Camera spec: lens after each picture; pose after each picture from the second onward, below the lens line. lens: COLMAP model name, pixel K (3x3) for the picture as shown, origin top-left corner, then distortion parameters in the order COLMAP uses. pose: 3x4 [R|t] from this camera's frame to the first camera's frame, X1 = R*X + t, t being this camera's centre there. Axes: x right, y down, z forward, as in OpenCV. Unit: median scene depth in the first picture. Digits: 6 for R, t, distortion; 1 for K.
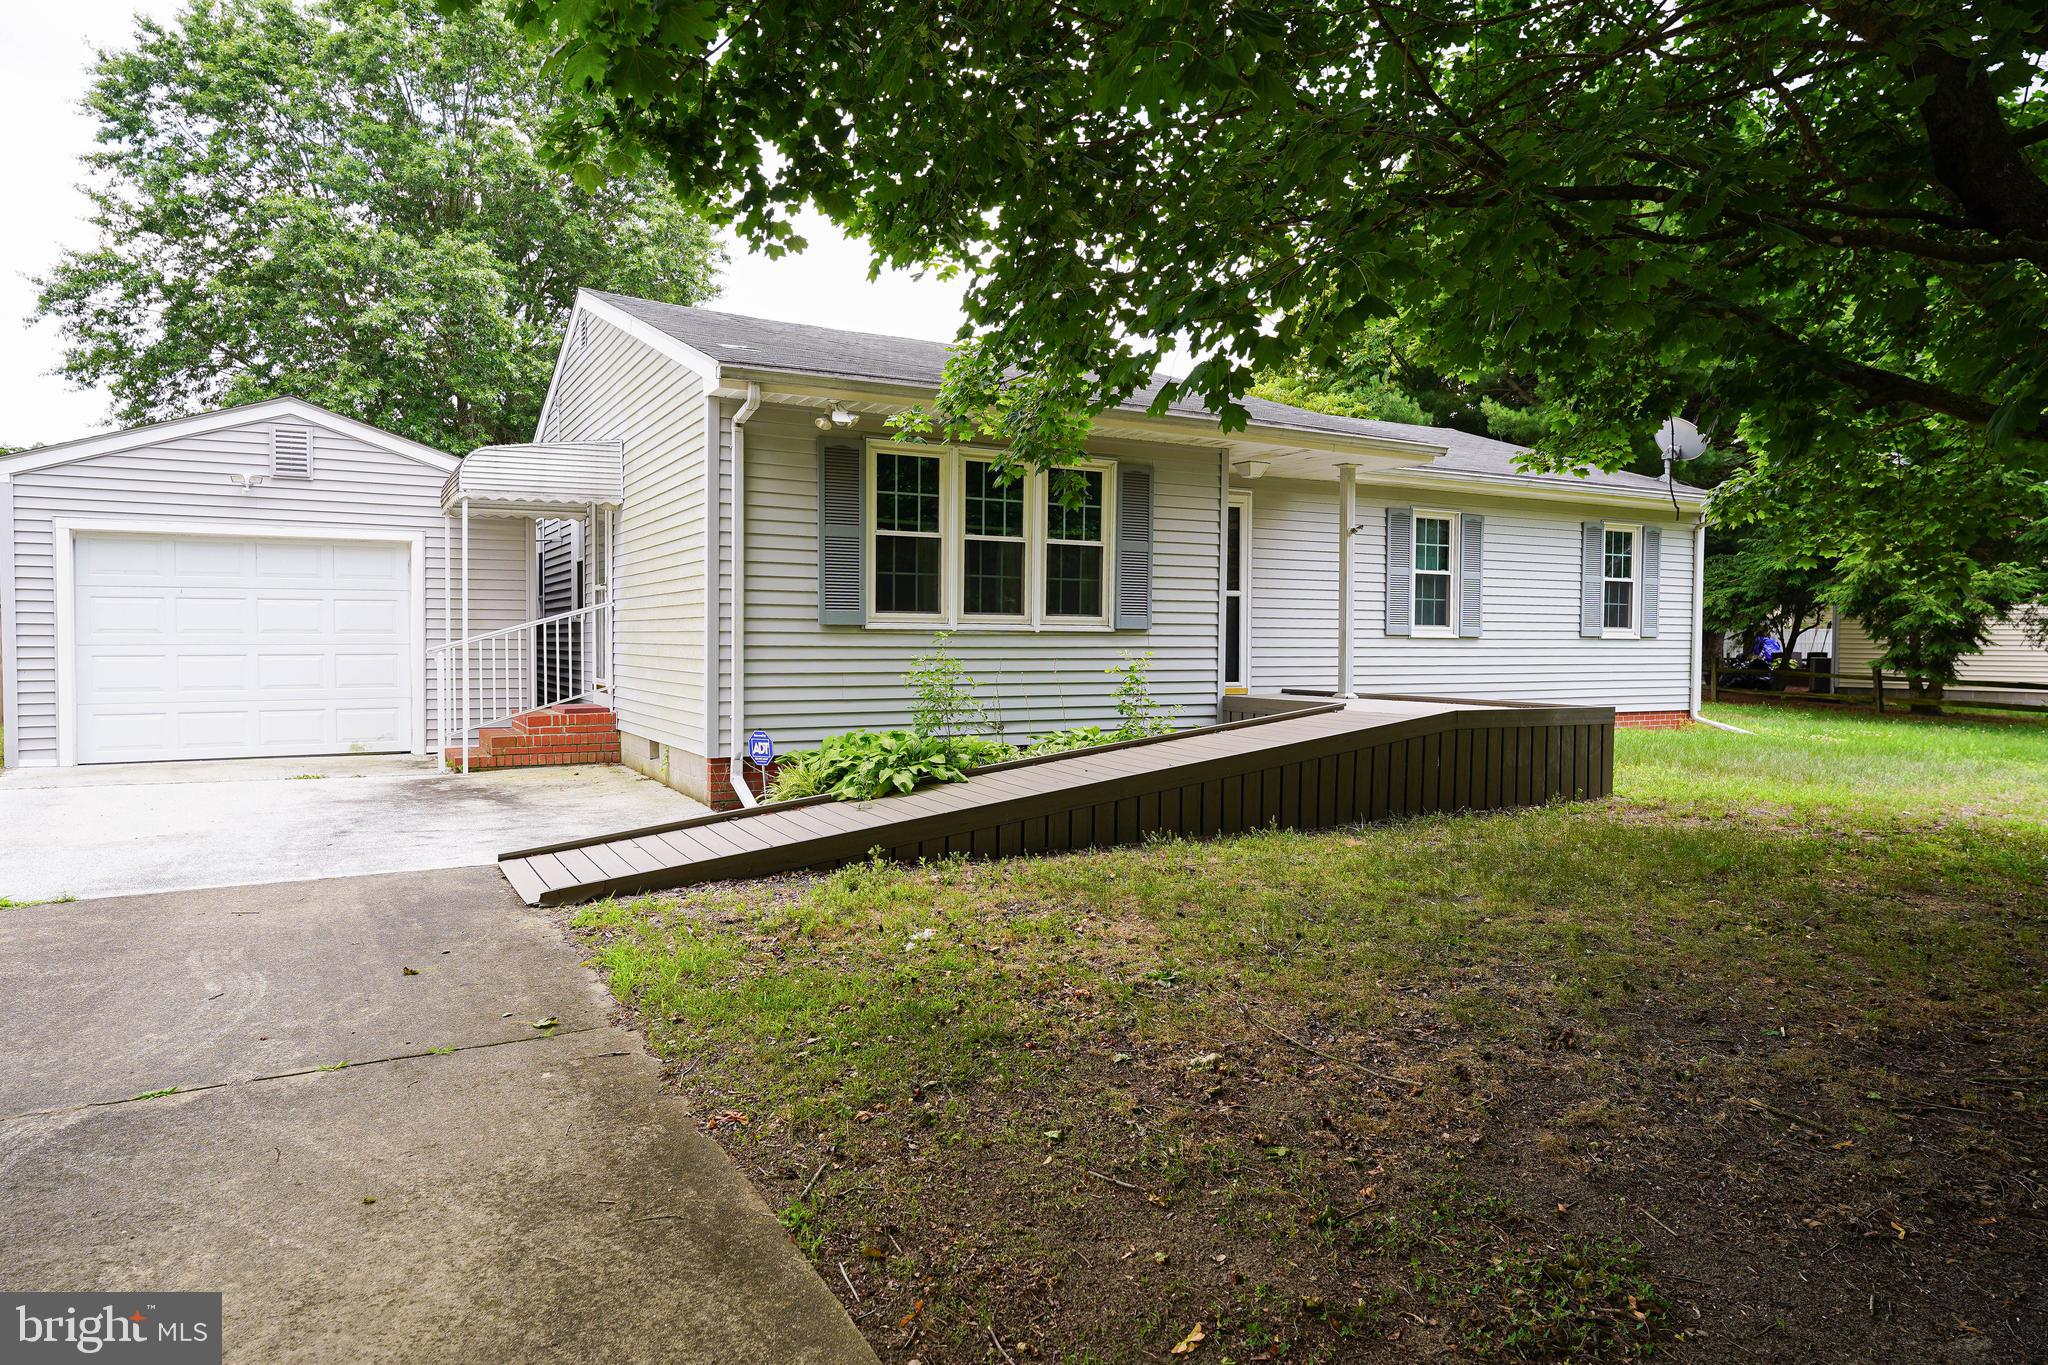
lens RADIAL K [[1231.2, 0, 1026.7], [0, 1231.2, 684.6], [0, 0, 1]] dist [0.006319, -0.000411]
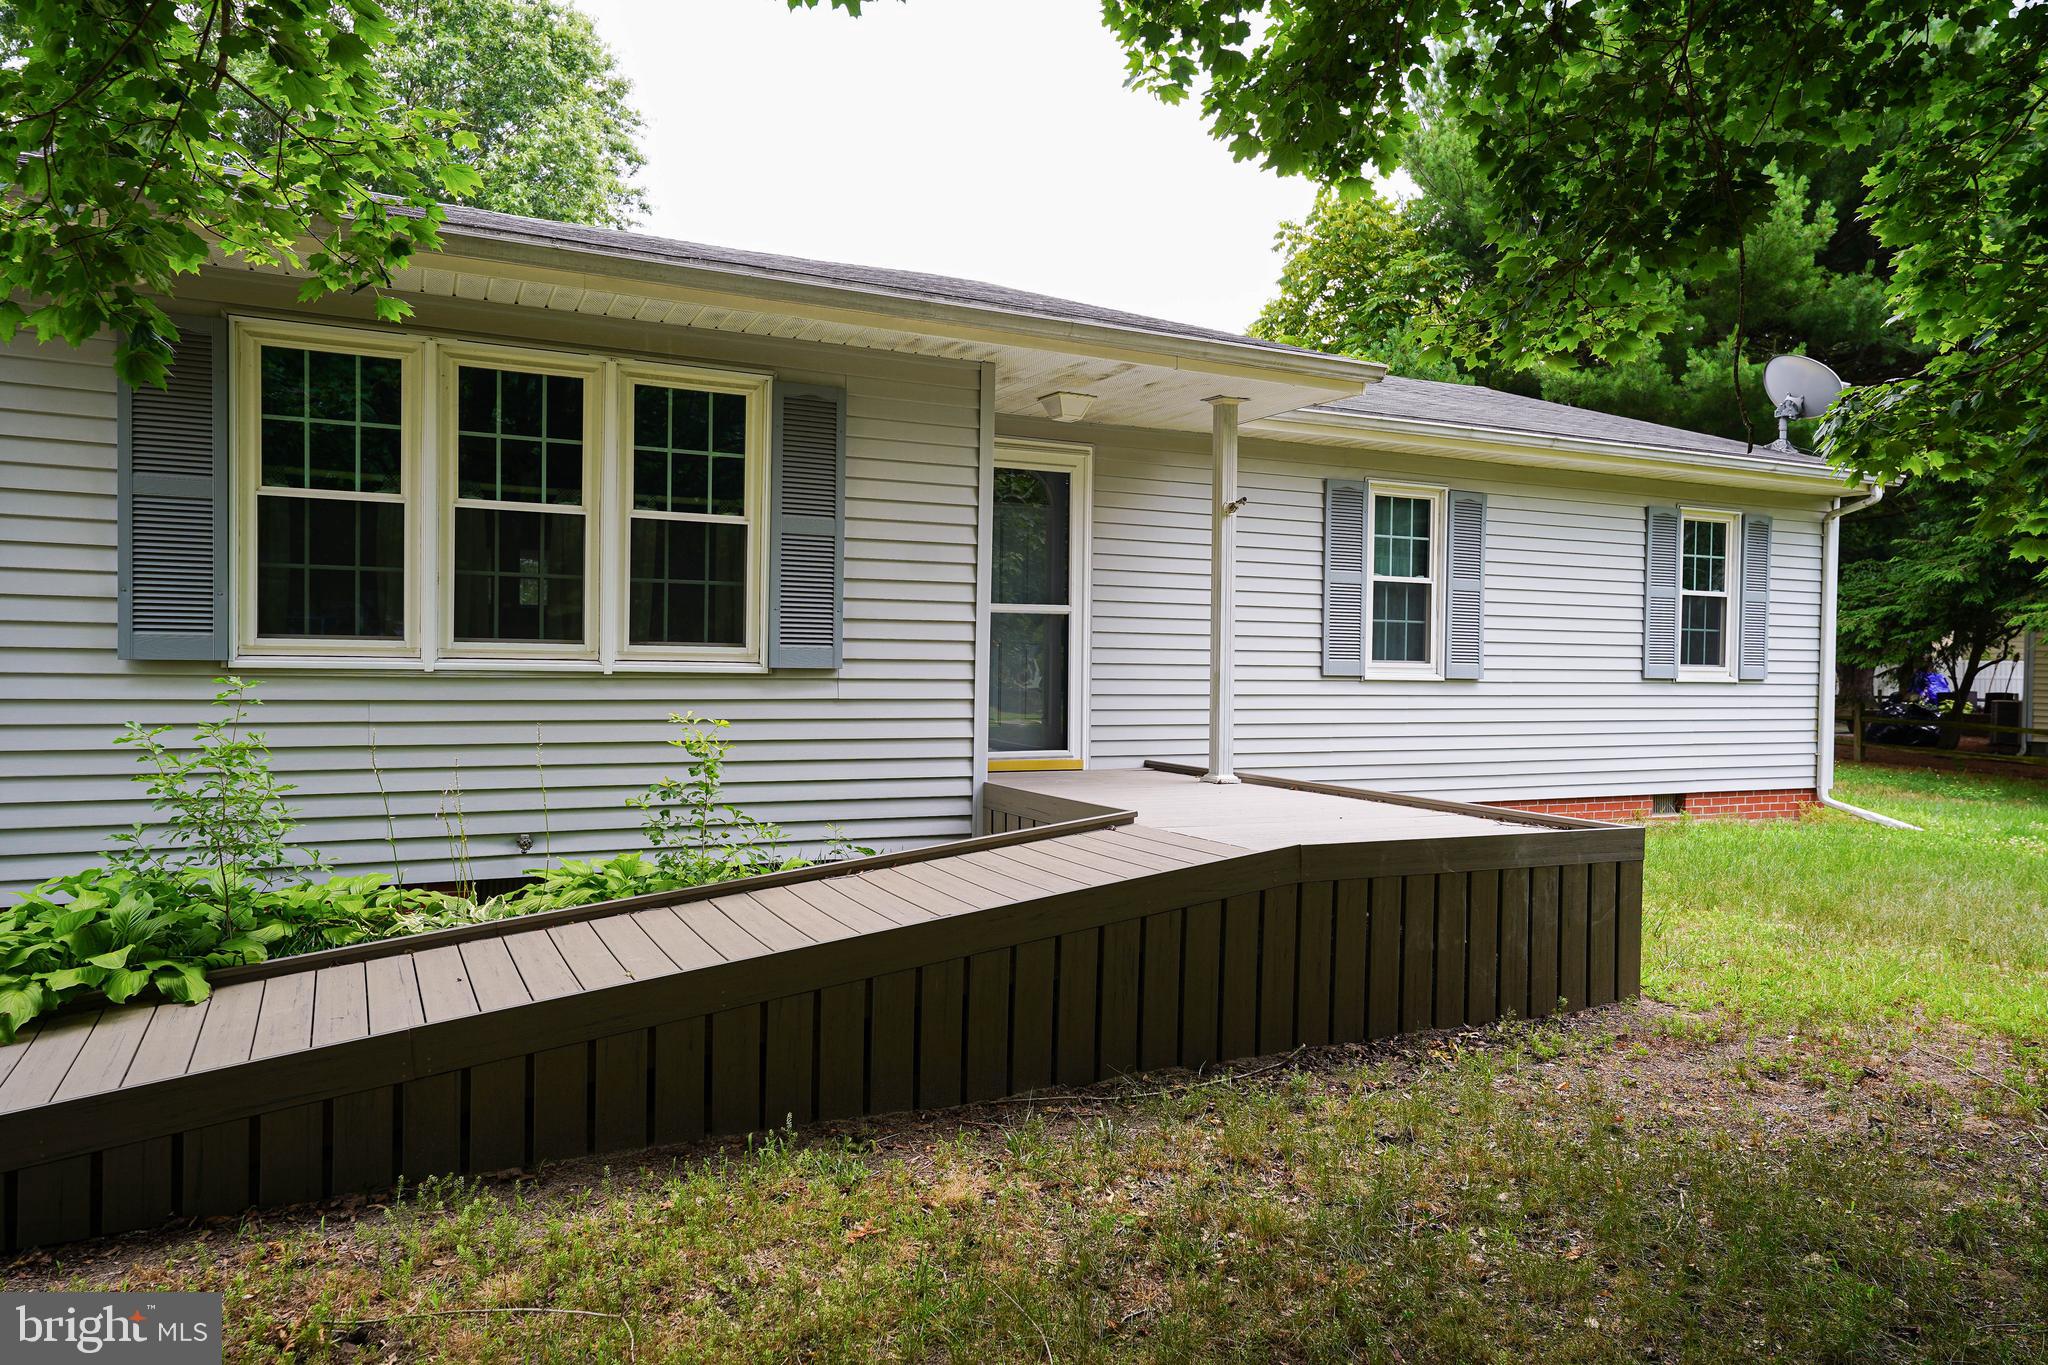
lens RADIAL K [[1345.5, 0, 1024.0], [0, 1345.5, 682.5], [0, 0, 1]] dist [0.026925, 0.000014]
pose [[0.998895, 0.009394, -0.046057, 0.161387], [-0.010349, 0.999735, -0.020551, -0.019826], [0.045852, 0.021005, 0.998727, 0.276865]]
